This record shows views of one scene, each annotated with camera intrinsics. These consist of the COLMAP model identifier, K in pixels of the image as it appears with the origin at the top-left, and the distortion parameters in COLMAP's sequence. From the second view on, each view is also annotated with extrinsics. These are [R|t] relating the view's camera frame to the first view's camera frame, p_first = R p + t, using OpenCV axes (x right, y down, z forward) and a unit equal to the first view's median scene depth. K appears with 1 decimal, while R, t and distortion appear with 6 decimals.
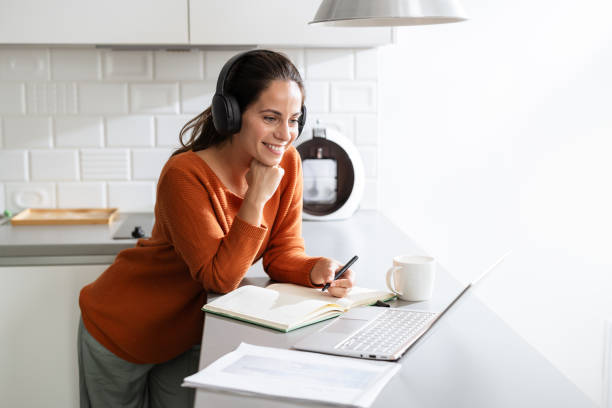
lens RADIAL K [[952.6, 0, 306.0], [0, 952.6, 204.0], [0, 0, 1]] dist [0.097797, 0.010442]
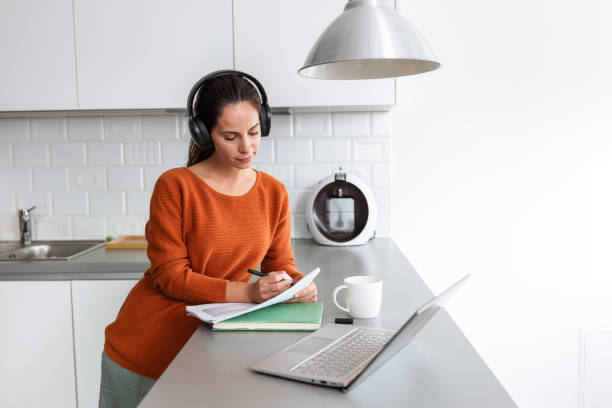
lens RADIAL K [[619.0, 0, 306.0], [0, 619.0, 204.0], [0, 0, 1]] dist [0.073906, -0.005522]
pose [[0.993022, -0.001167, -0.117925, 0.064609], [-0.004979, 0.998645, -0.051810, 0.004433], [0.117826, 0.052035, 0.991670, 0.175893]]
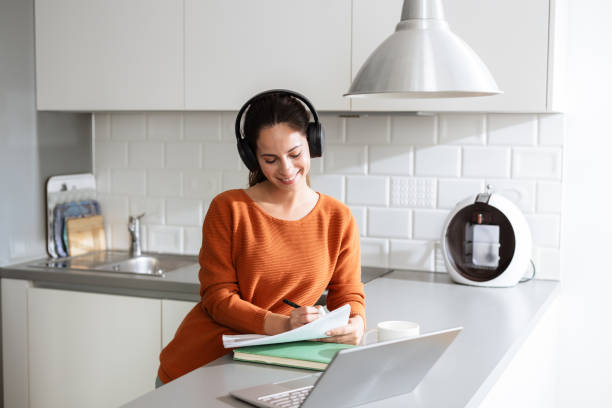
lens RADIAL K [[952.6, 0, 306.0], [0, 952.6, 204.0], [0, 0, 1]] dist [0.097797, 0.010442]
pose [[0.899410, 0.049763, -0.434264, 0.278755], [-0.073615, 0.996552, -0.038269, -0.016296], [0.430863, 0.066388, 0.899972, 0.017877]]
